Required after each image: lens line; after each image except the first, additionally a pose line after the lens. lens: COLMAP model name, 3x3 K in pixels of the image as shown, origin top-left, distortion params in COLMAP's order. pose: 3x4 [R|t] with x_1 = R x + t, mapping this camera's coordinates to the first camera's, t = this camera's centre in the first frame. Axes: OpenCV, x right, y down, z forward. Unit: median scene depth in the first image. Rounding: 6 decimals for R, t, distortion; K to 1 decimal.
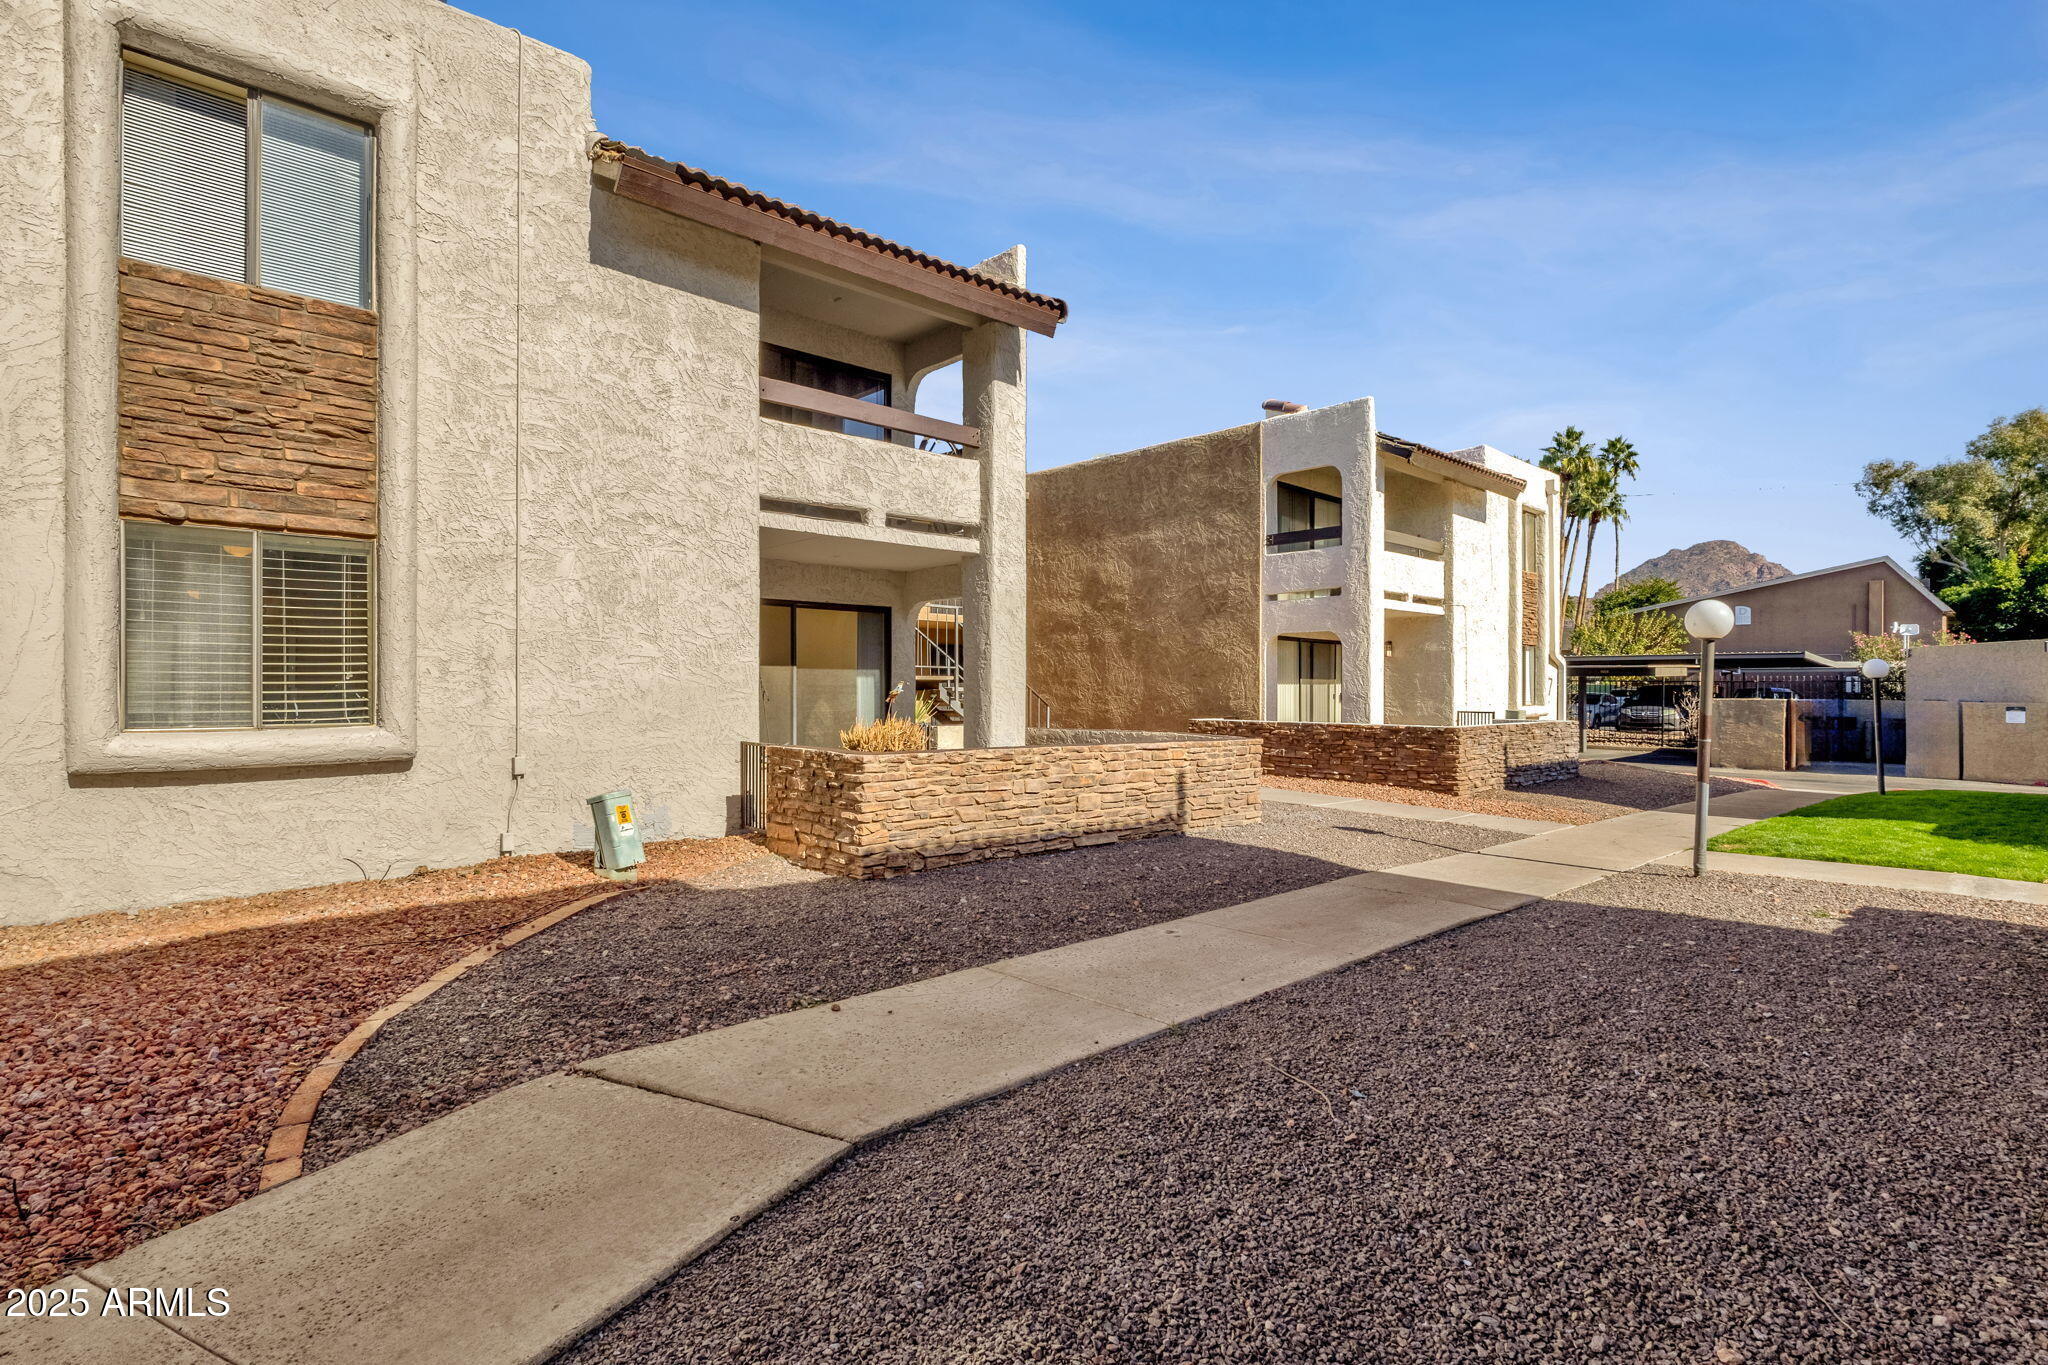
lens RADIAL K [[1006.7, 0, 1012.9], [0, 1006.7, 682.7], [0, 0, 1]] dist [0.002961, 0.001265]
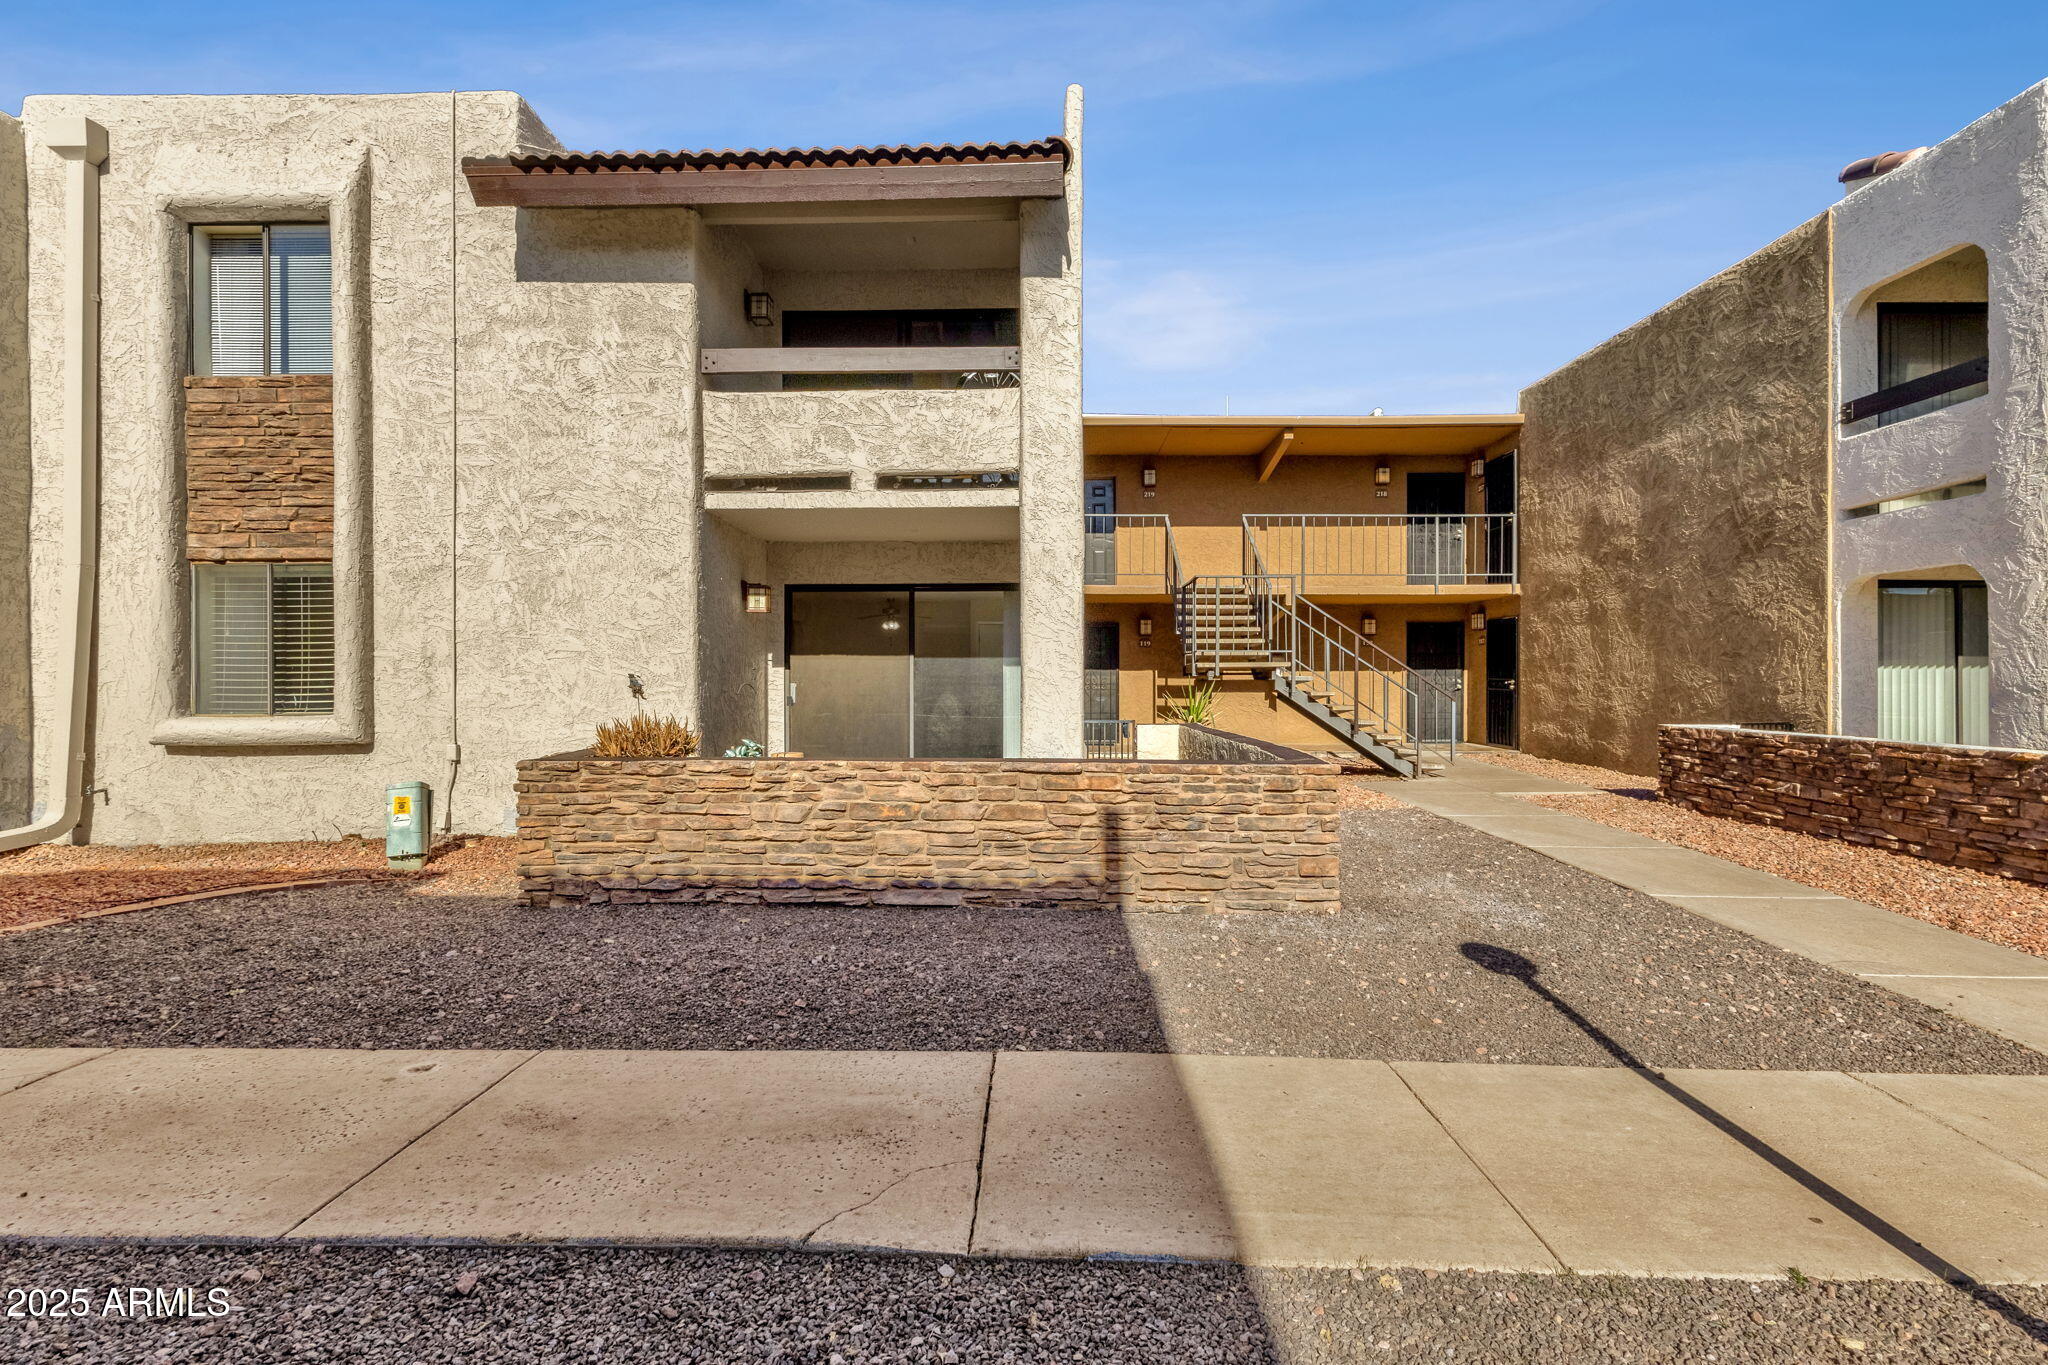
lens RADIAL K [[942.9, 0, 1016.0], [0, 942.9, 680.2], [0, 0, 1]] dist [0.007145, 0.000781]
pose [[0.717609, -0.004341, -0.696432, 0.525278], [0.010522, 0.999934, 0.004608, 0.003125], [0.696366, -0.010634, 0.717608, 0.523469]]
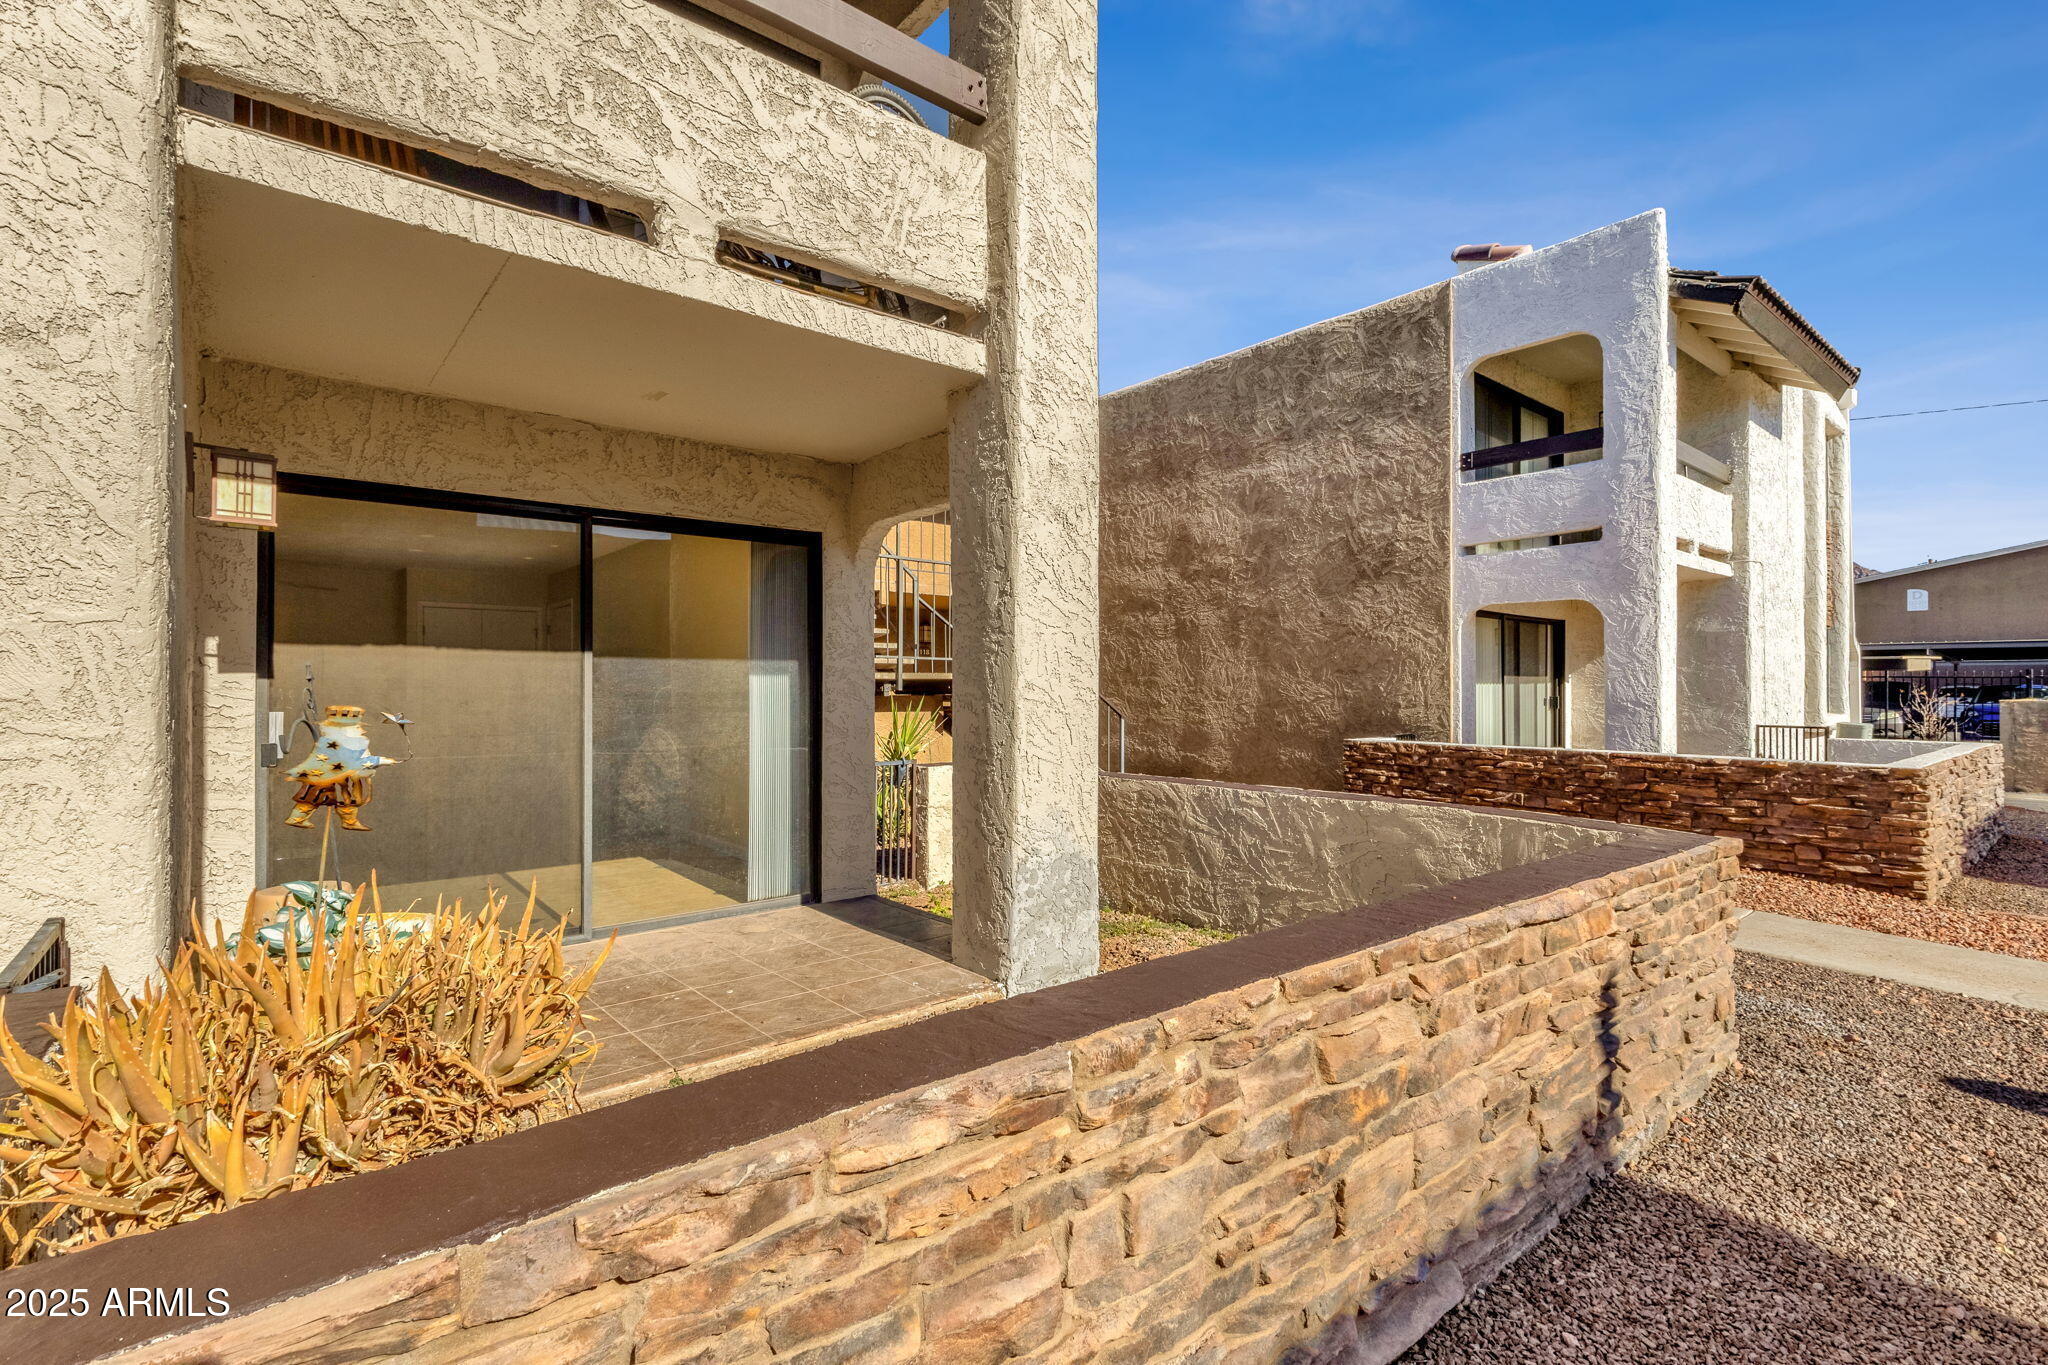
lens RADIAL K [[942.9, 0, 1015.1], [0, 942.9, 680.6], [0, 0, 1]] dist [0.007145, 0.000781]
pose [[0.998279, -0.003404, -0.058545, 0.000941], [0.003482, 0.999993, 0.001238, -0.004365], [0.058541, -0.001440, 0.998284, 0.681981]]
